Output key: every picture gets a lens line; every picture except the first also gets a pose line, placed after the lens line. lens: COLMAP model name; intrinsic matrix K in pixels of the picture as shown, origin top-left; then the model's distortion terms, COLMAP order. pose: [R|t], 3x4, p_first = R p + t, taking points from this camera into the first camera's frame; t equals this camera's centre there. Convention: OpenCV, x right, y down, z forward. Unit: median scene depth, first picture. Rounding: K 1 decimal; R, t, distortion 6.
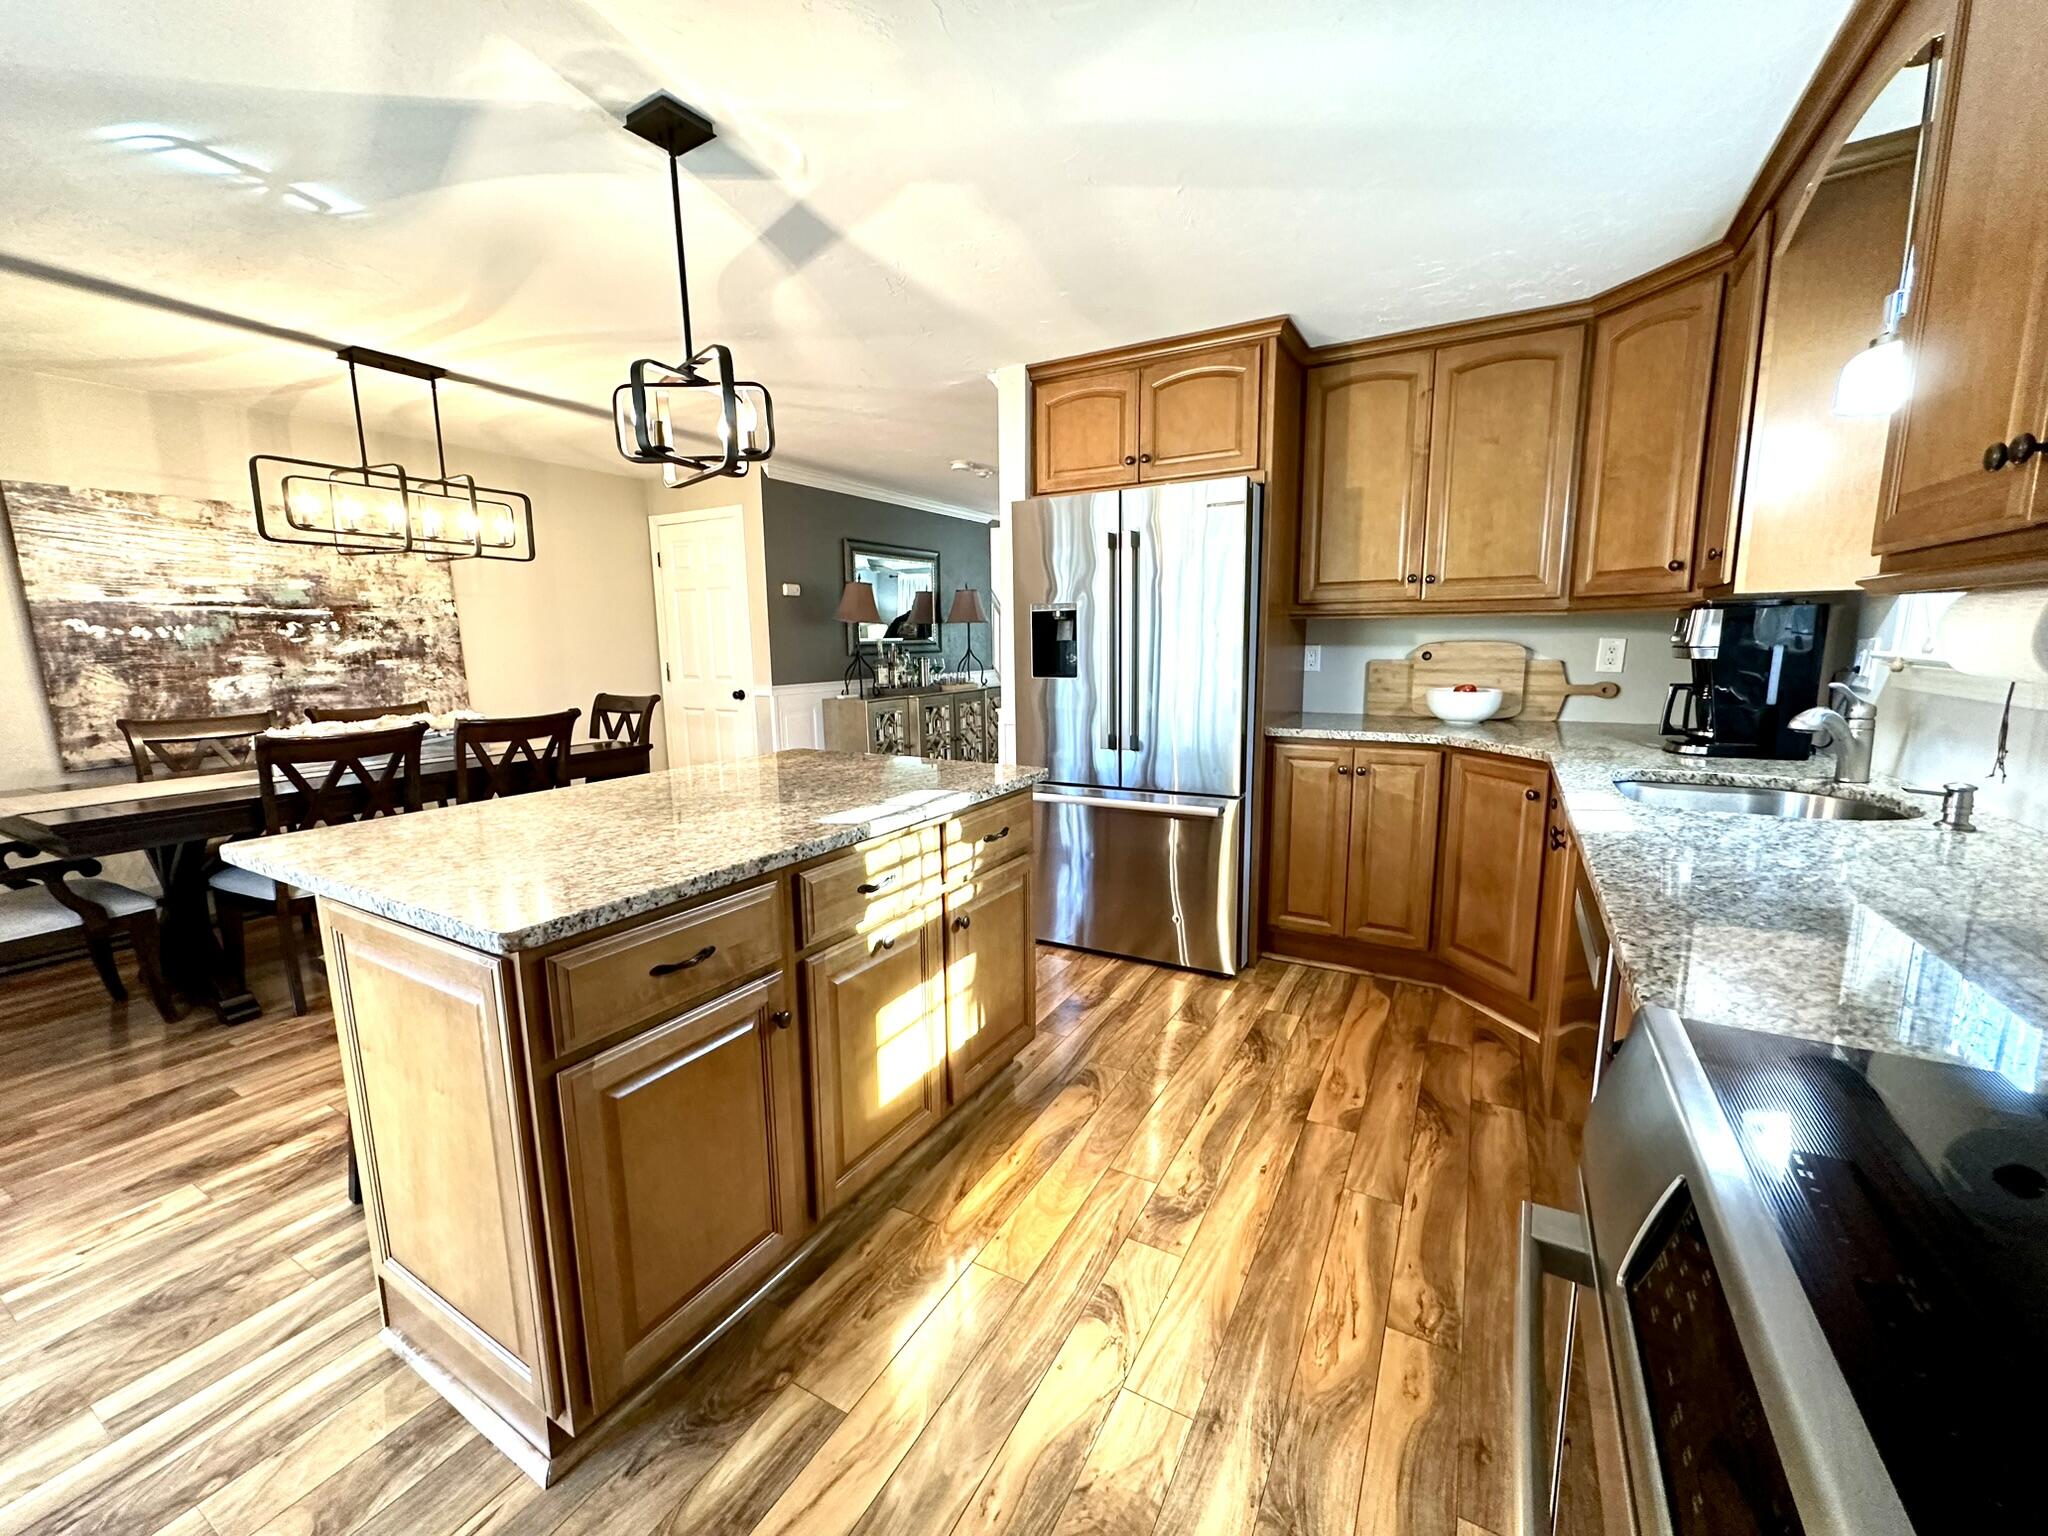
lens RADIAL K [[816.0, 0, 1026.4], [0, 816.0, 768.0], [0, 0, 1]] dist [-0.001018, 0.000757]
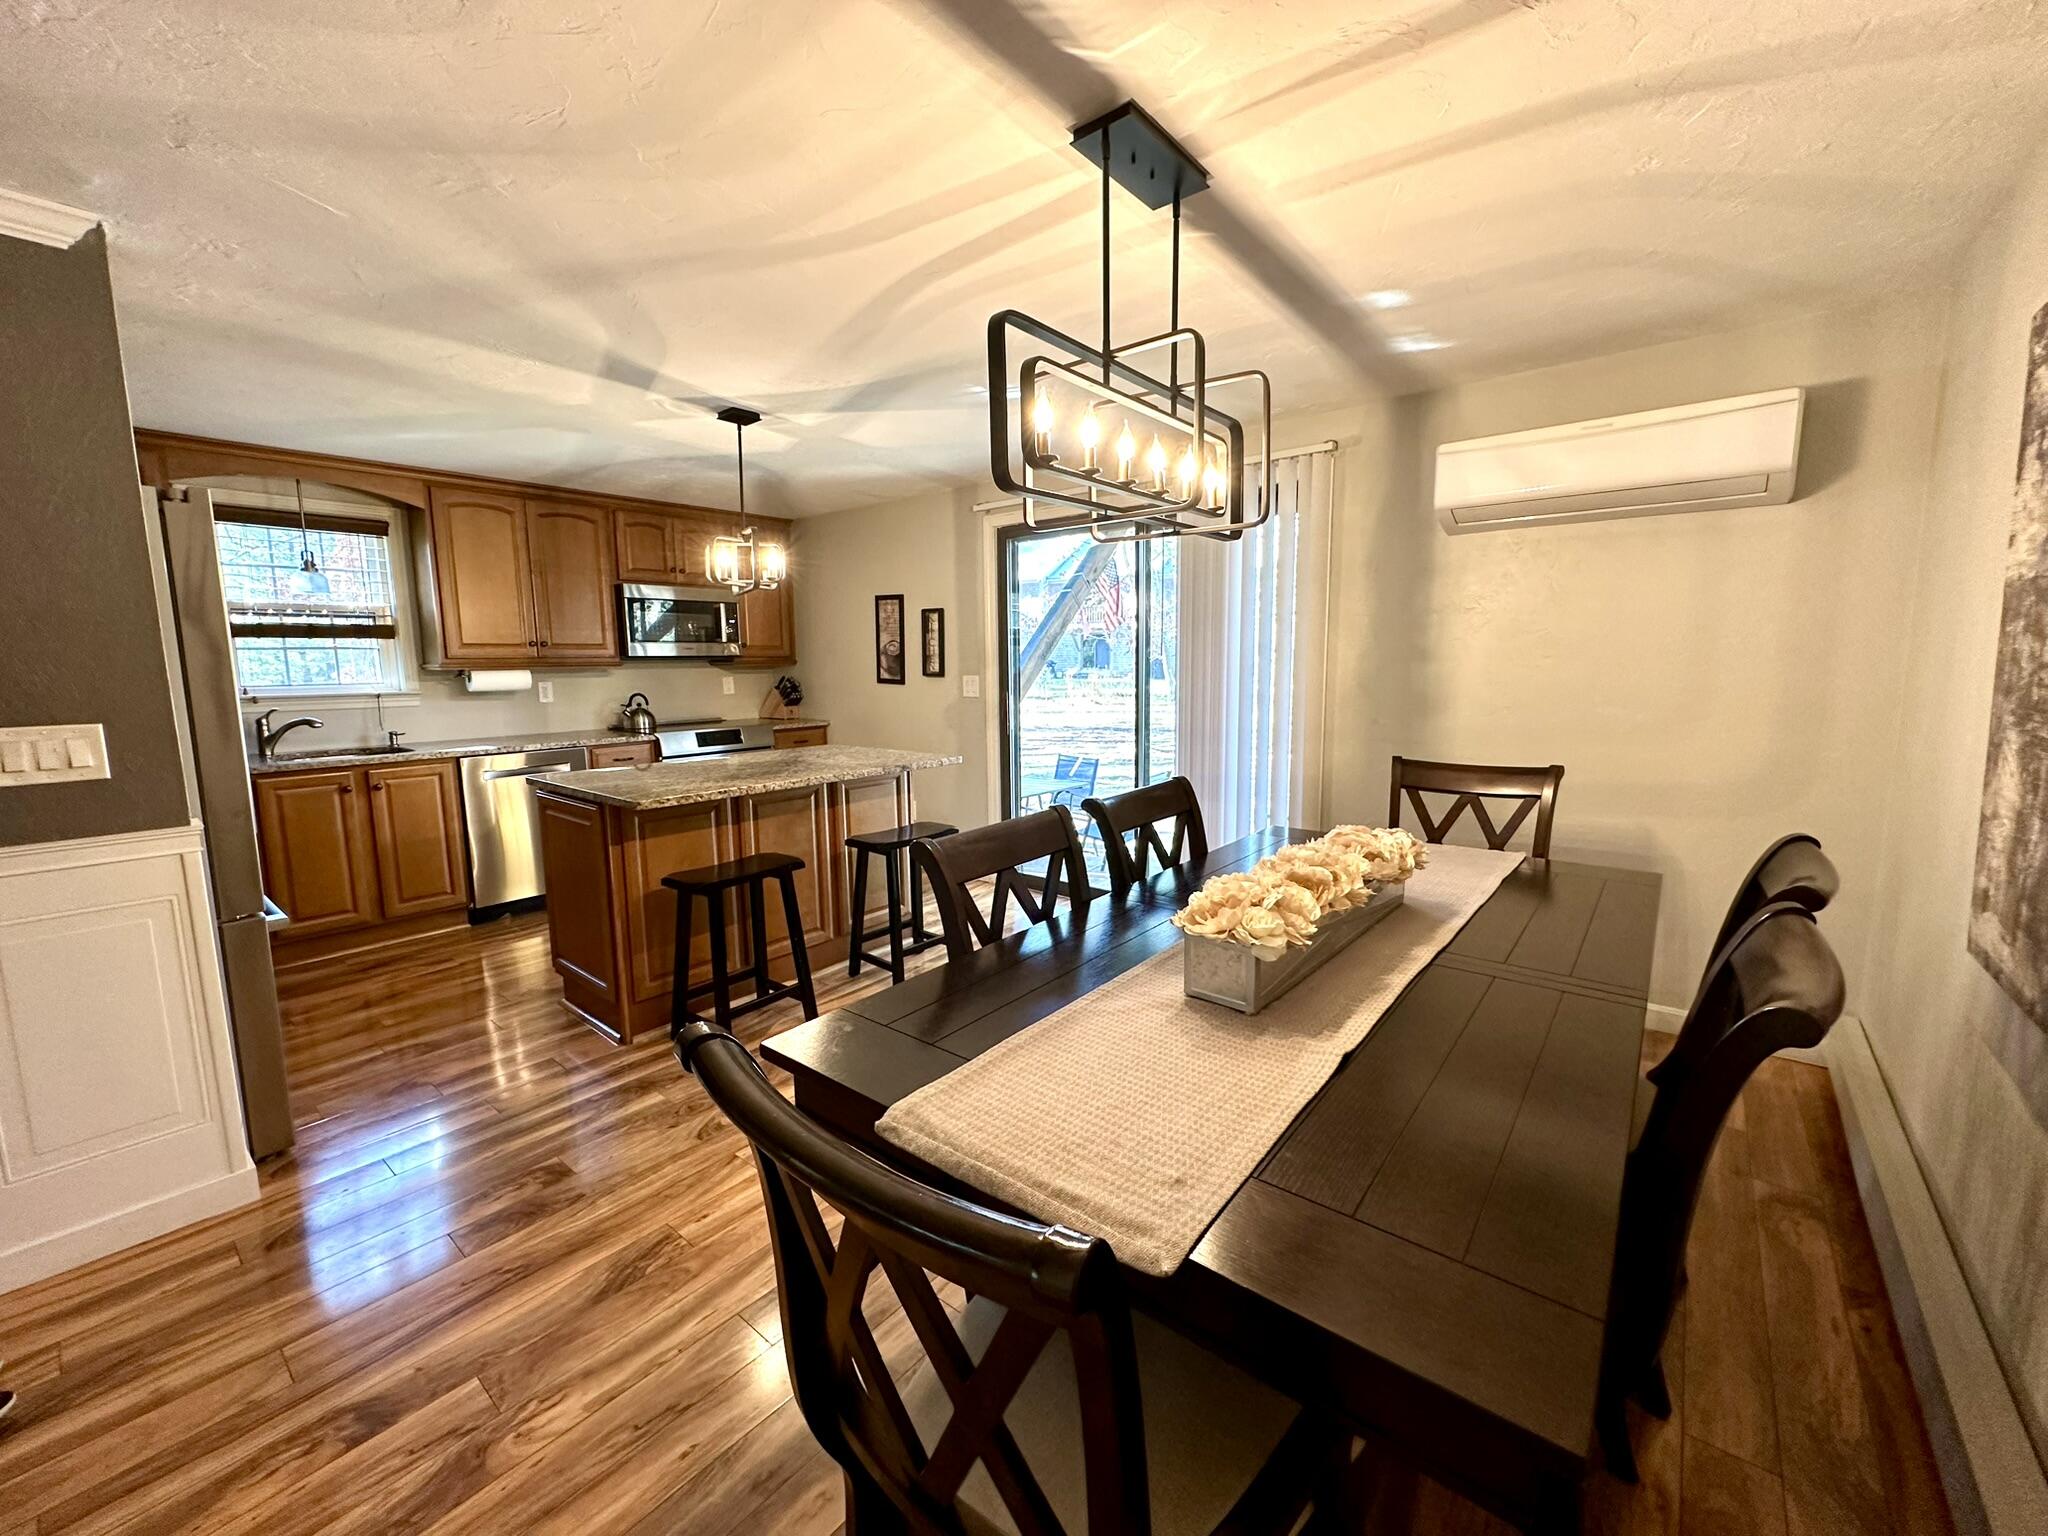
lens RADIAL K [[816.0, 0, 1019.9], [0, 816.0, 770.0], [0, 0, 1]] dist [-0.001018, 0.000757]
pose [[-0.983214, -0.000304, 0.182453, -0.842546], [0.053057, 0.956307, 0.287511, -0.291223], [-0.174569, 0.292366, -0.940238, 1.716085]]
